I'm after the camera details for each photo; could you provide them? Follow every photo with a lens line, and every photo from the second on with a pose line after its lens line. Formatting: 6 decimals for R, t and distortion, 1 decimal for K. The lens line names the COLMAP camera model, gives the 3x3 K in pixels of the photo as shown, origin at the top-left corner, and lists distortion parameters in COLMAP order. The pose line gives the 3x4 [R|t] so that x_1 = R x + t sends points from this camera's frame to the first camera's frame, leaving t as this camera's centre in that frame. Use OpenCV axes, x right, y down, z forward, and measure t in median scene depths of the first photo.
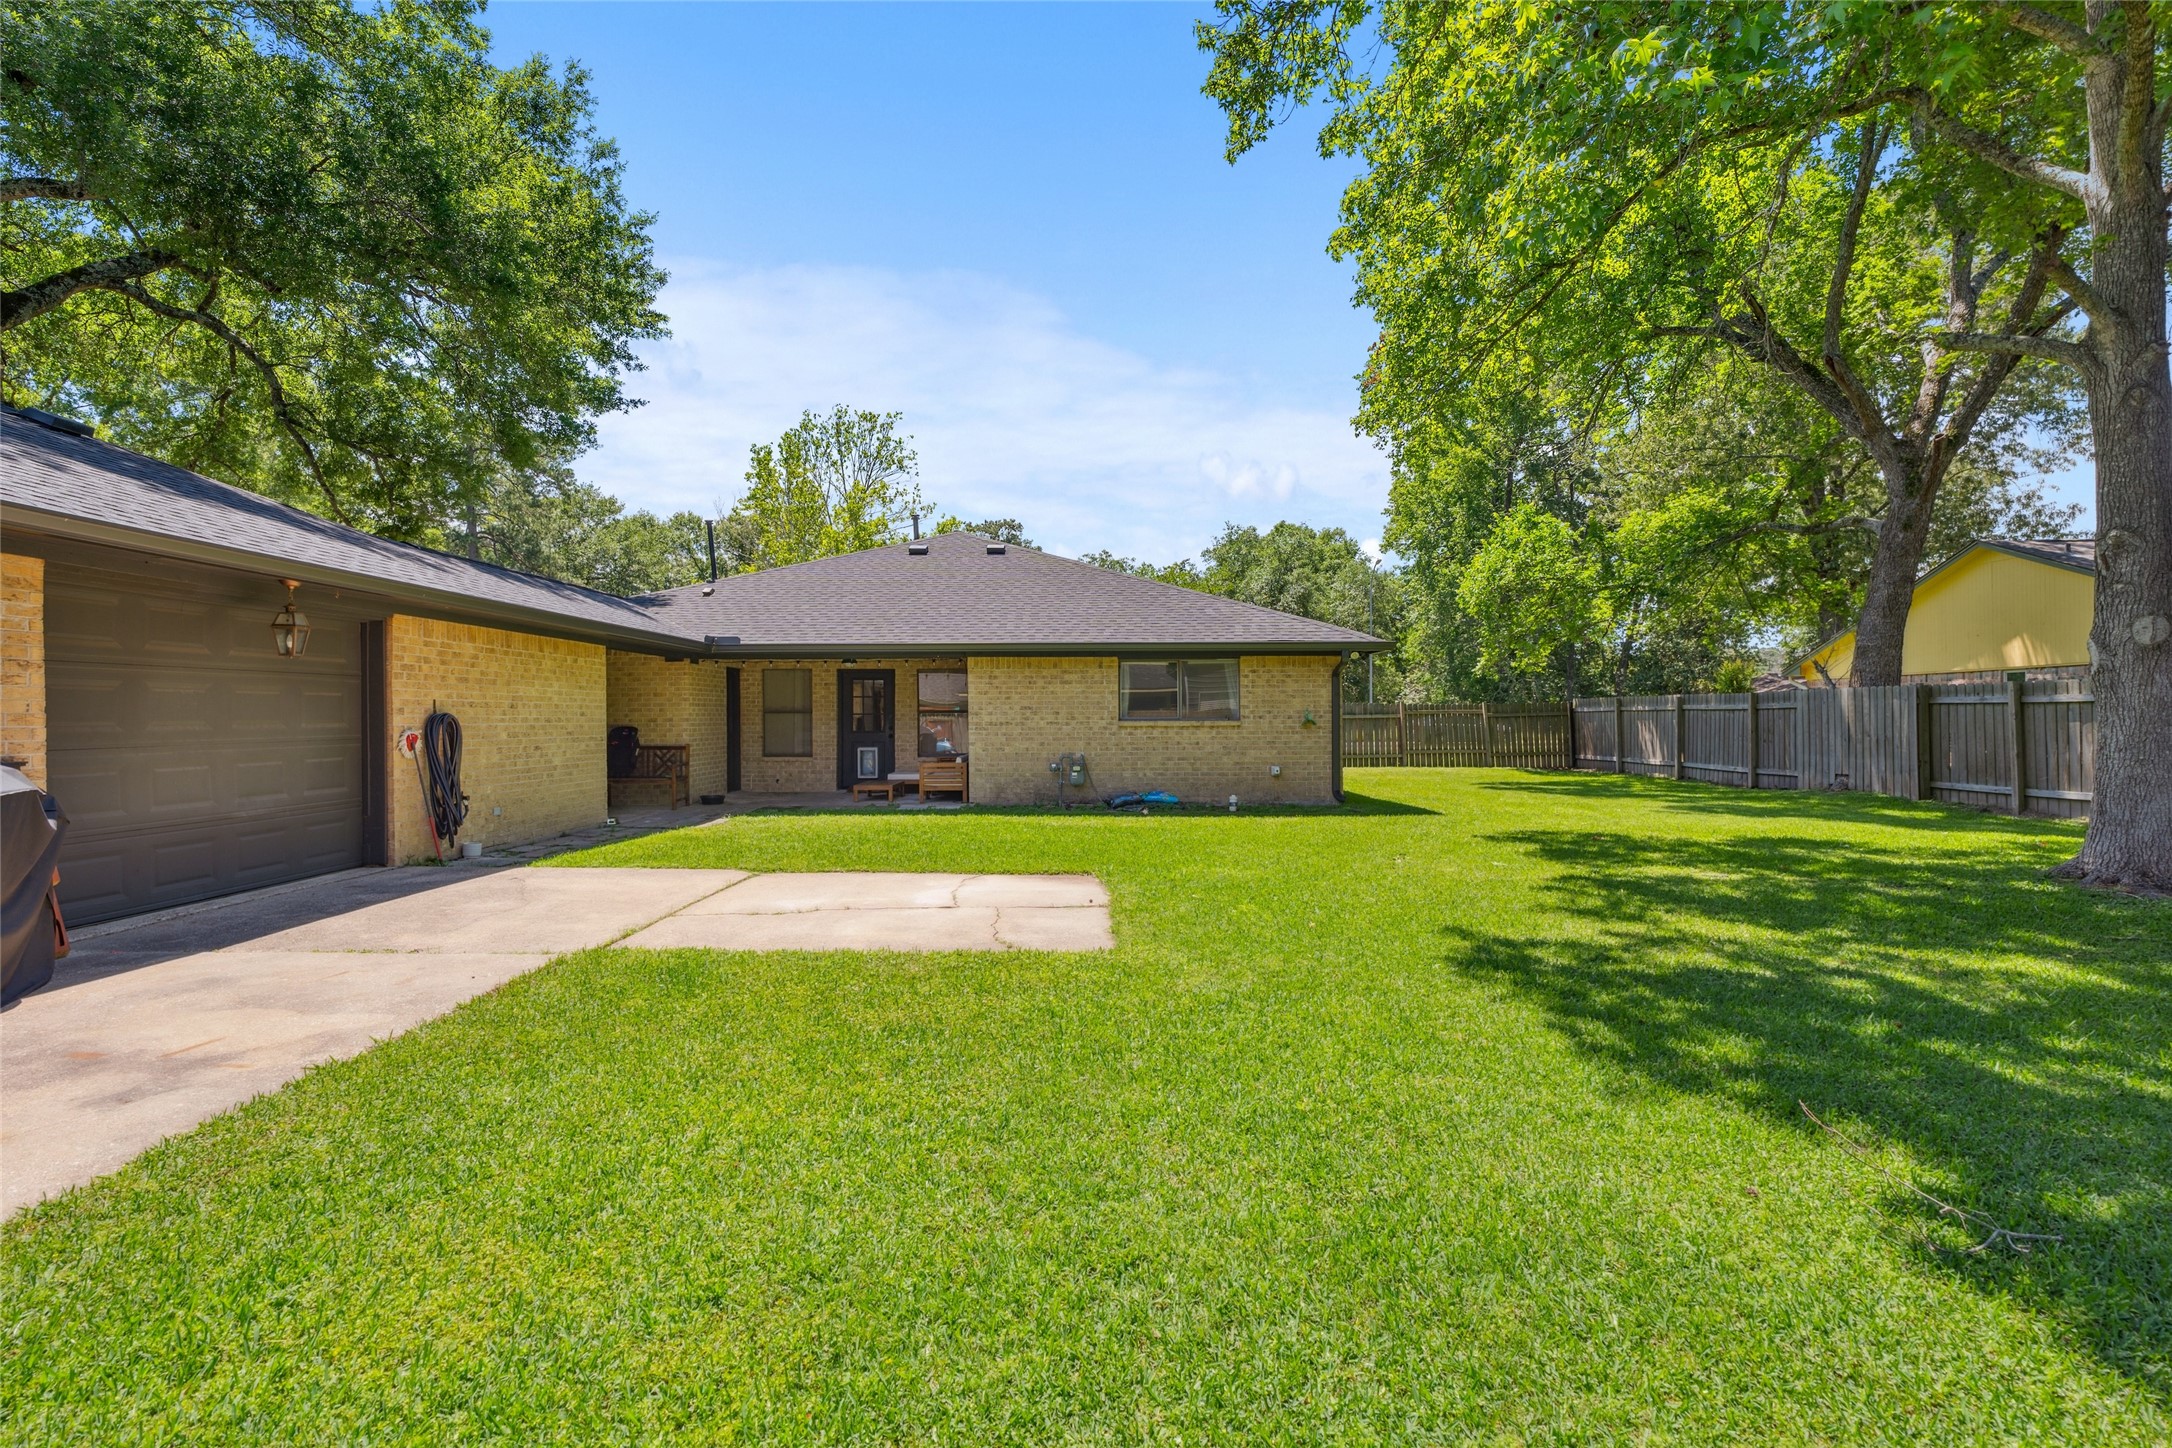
lens RADIAL K [[983.3, 0, 1088.6], [0, 983.3, 710.0], [0, 0, 1]] dist [-0.000057, -0.004980]
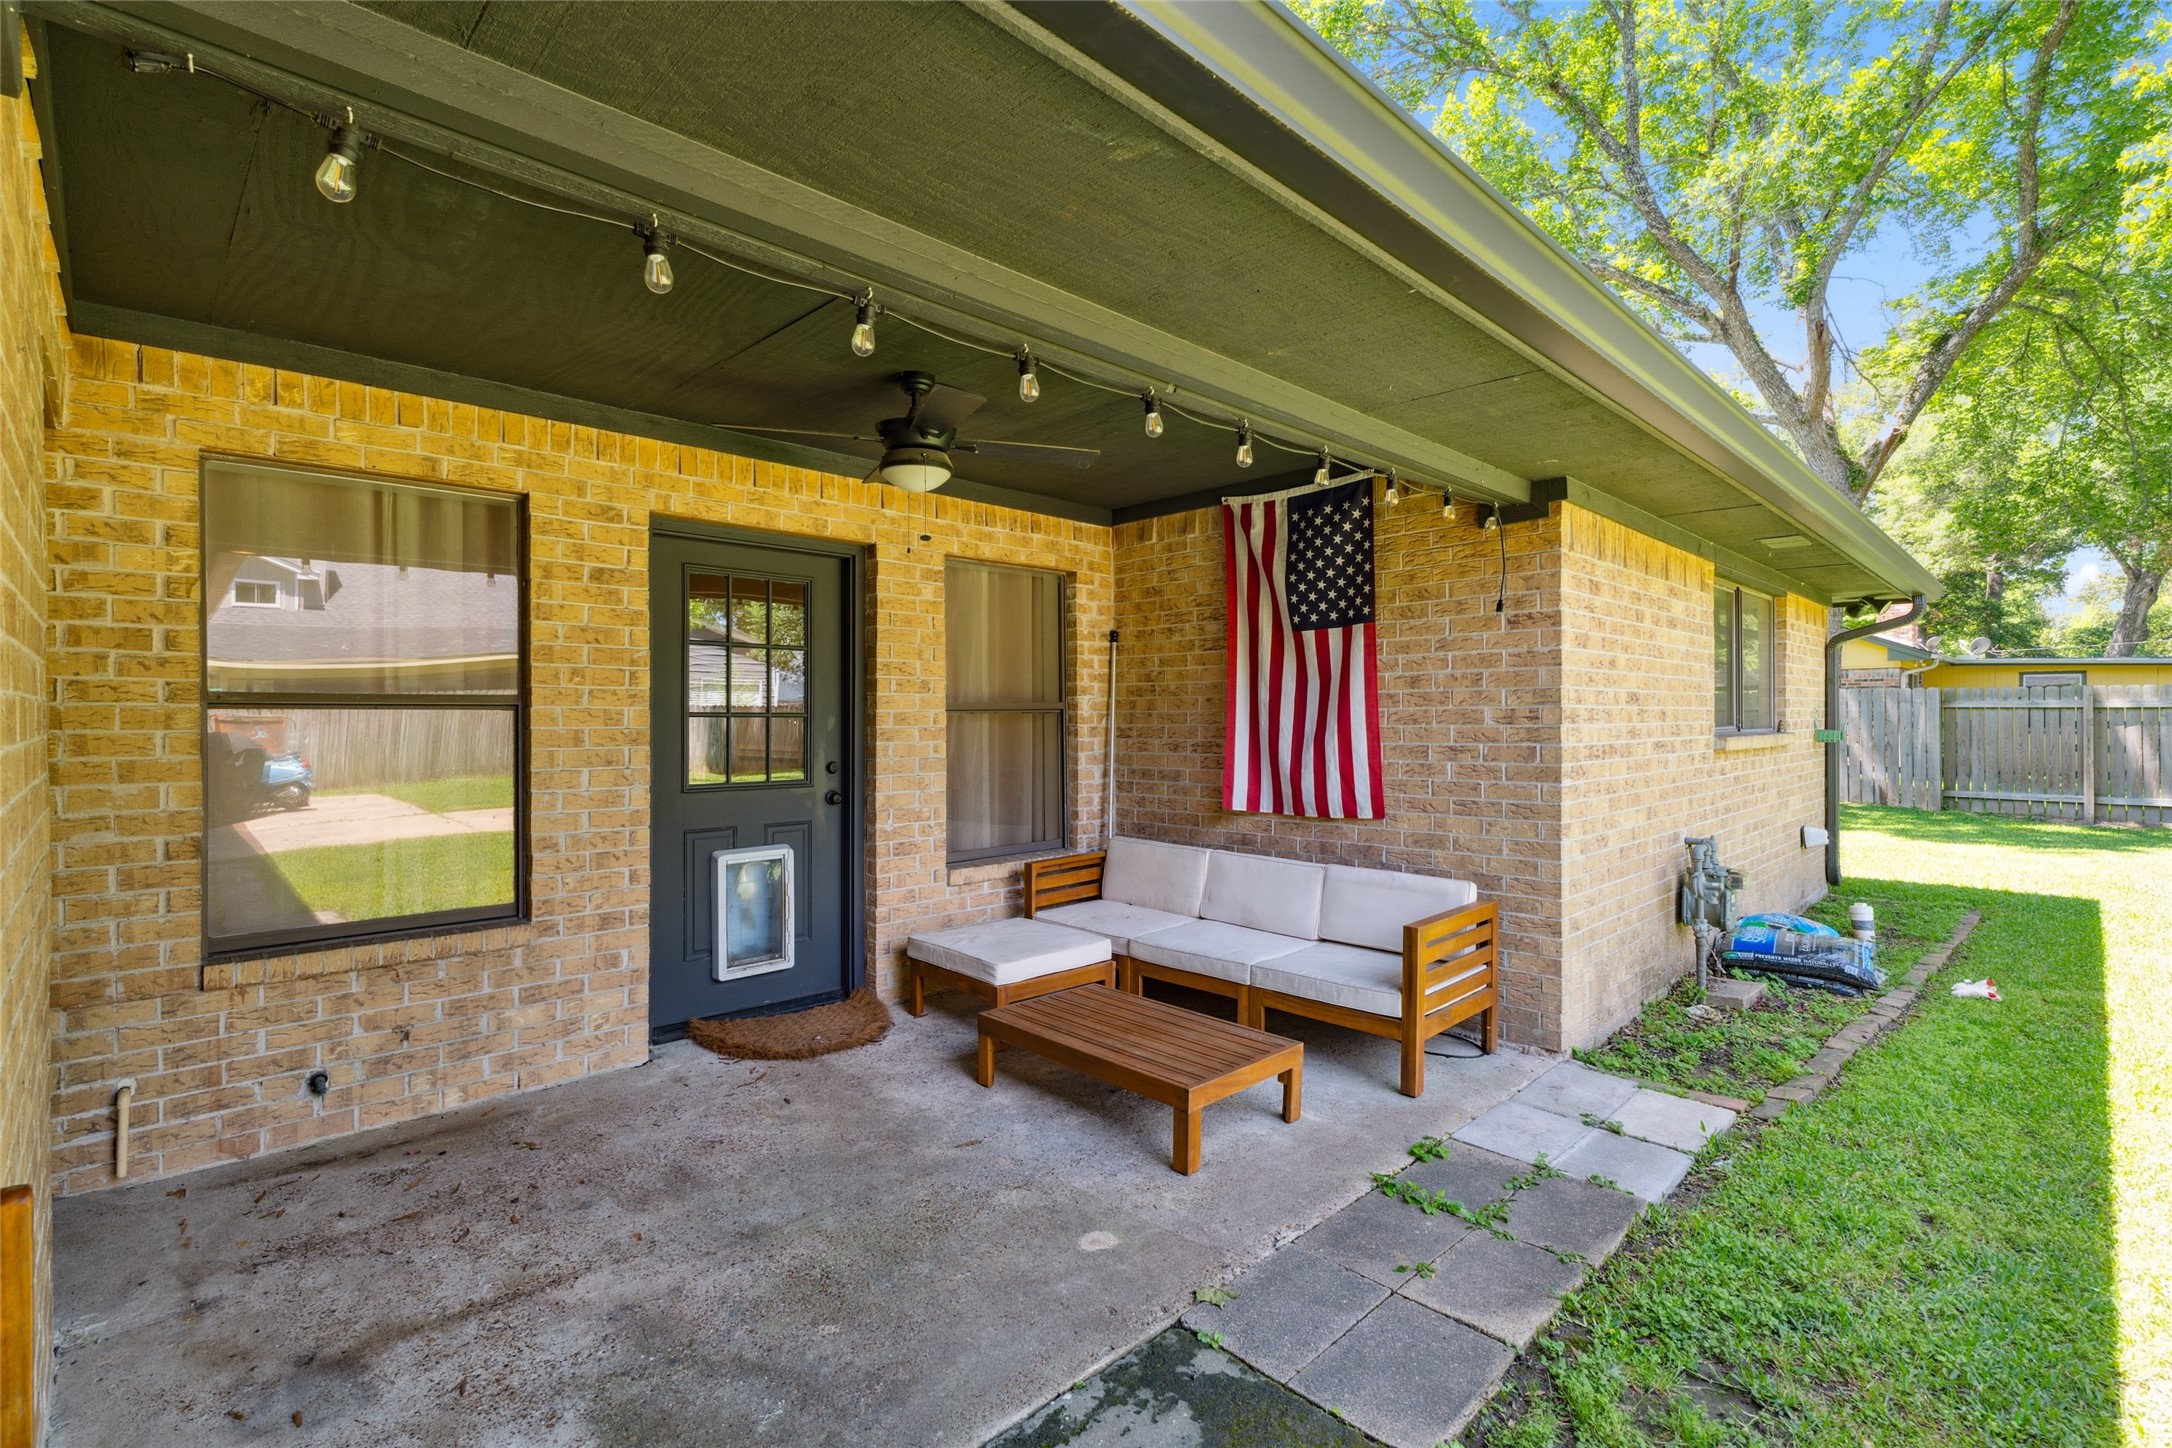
lens RADIAL K [[983.3, 0, 1088.6], [0, 983.3, 710.0], [0, 0, 1]] dist [-0.000057, -0.004980]
pose [[0.708316, 0.005490, 0.705874, -0.399078], [-0.010131, 0.999946, 0.002389, 0.001589], [-0.705822, -0.008843, 0.708334, 0.894856]]
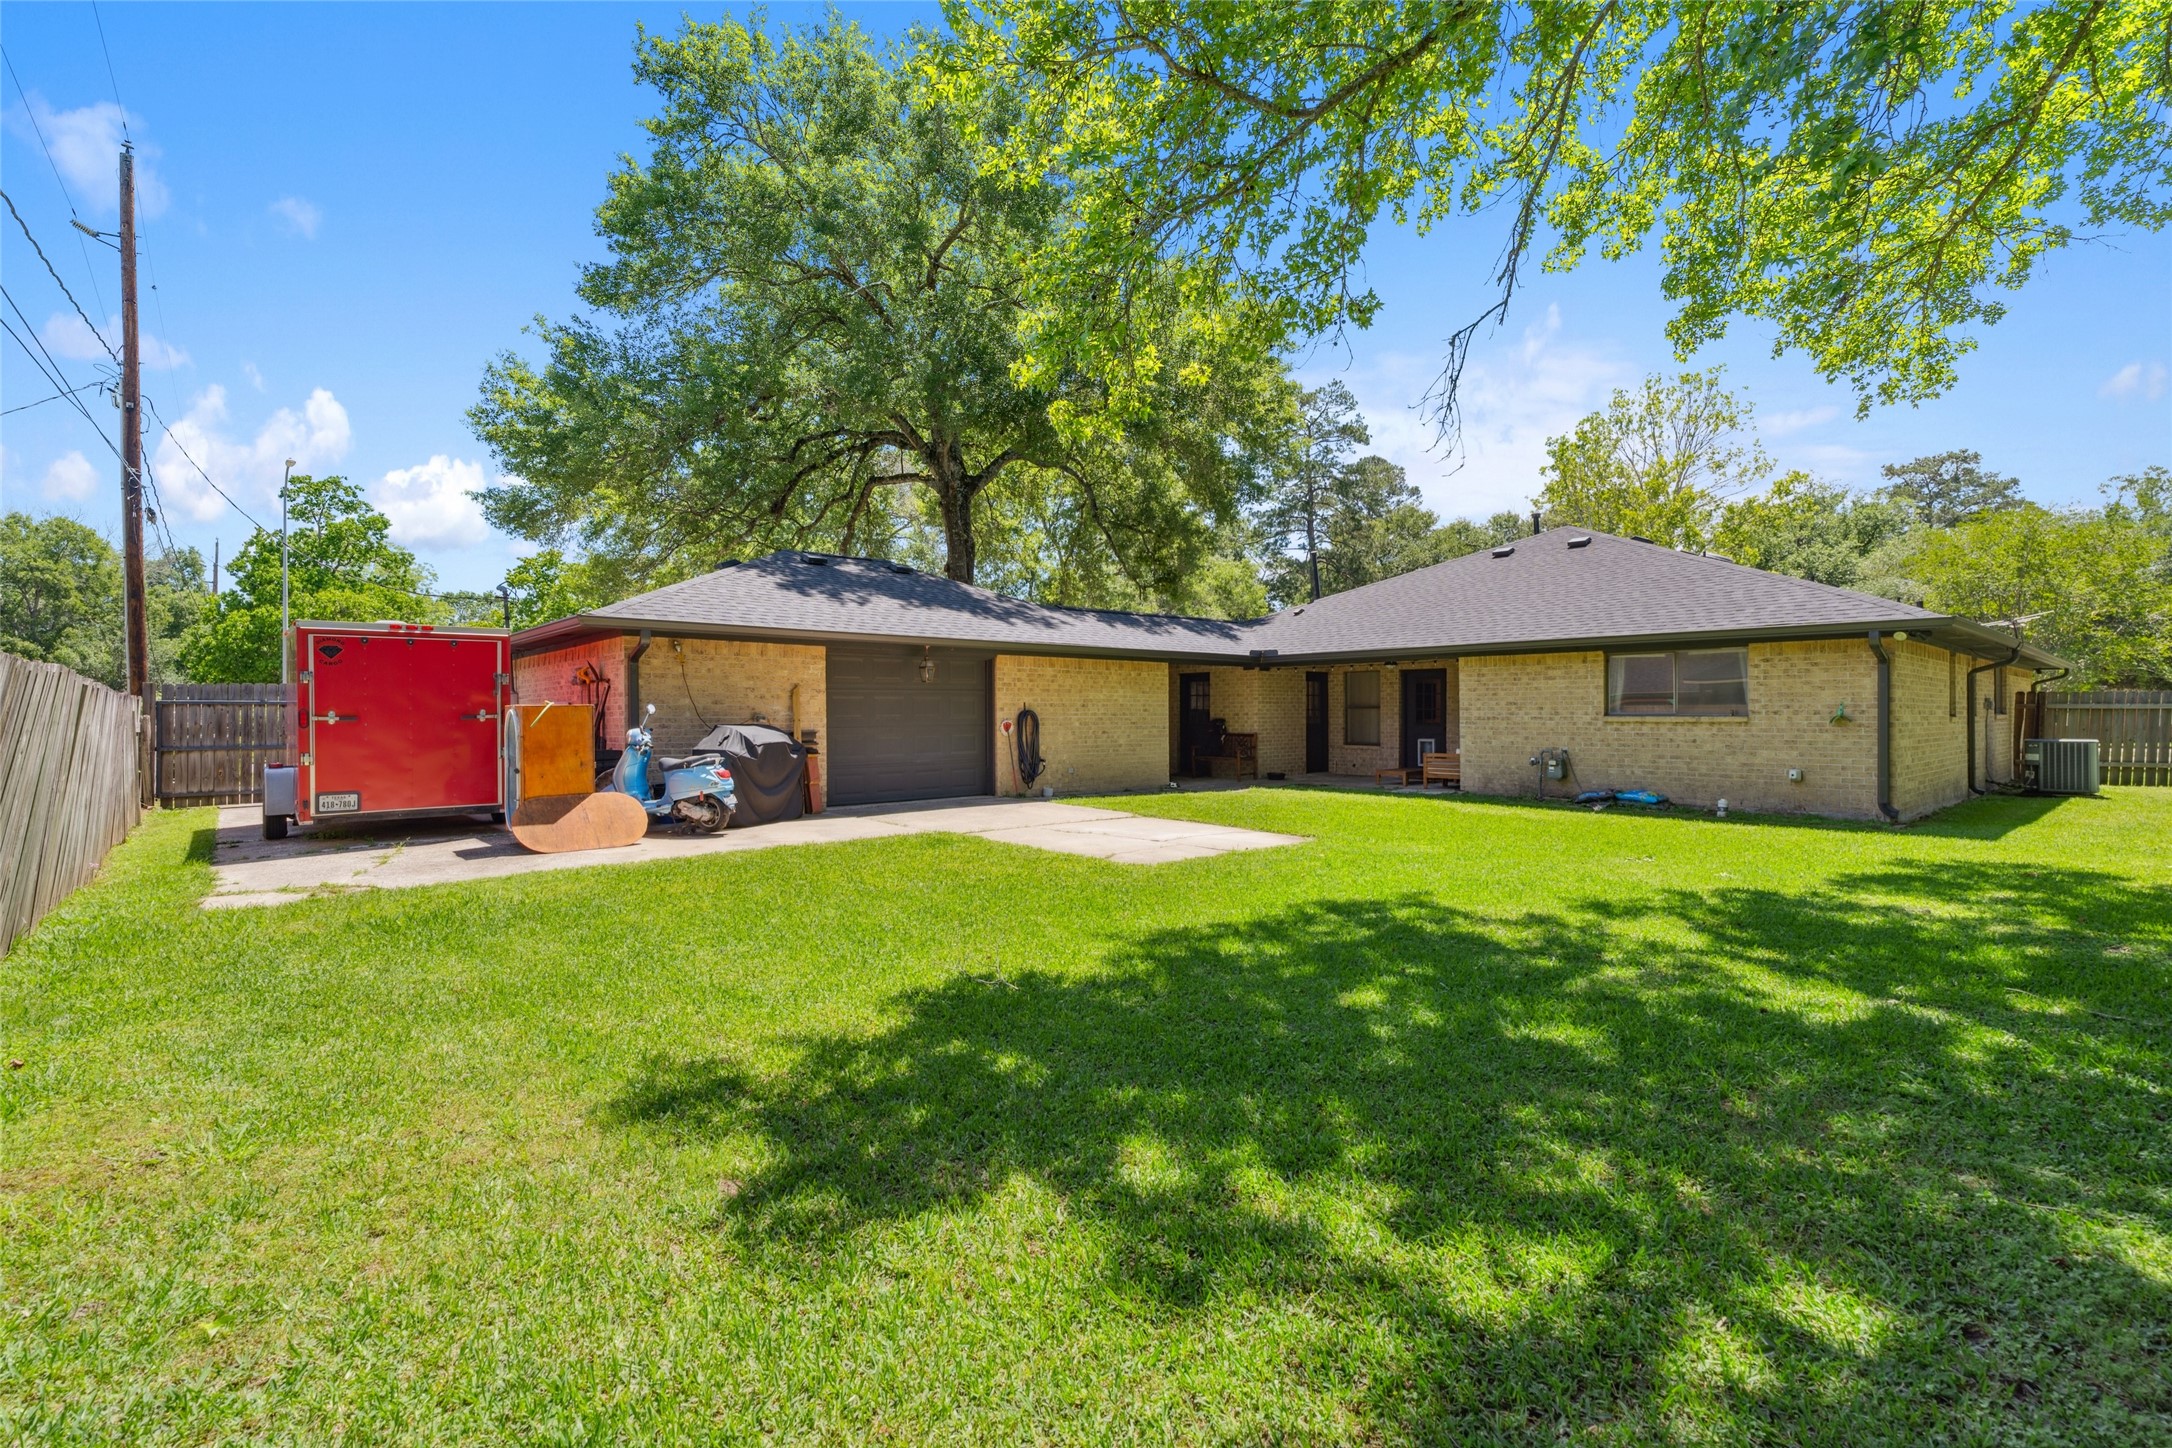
lens RADIAL K [[974.9, 0, 1086.0], [0, 974.9, 724.0], [0, 0, 1]] dist [-0.002813, -0.001188]
pose [[0.653060, 0.010177, -0.757238, 0.427539], [0.005964, 0.999810, 0.018580, -0.002360], [0.757283, -0.016650, 0.652875, -0.025815]]
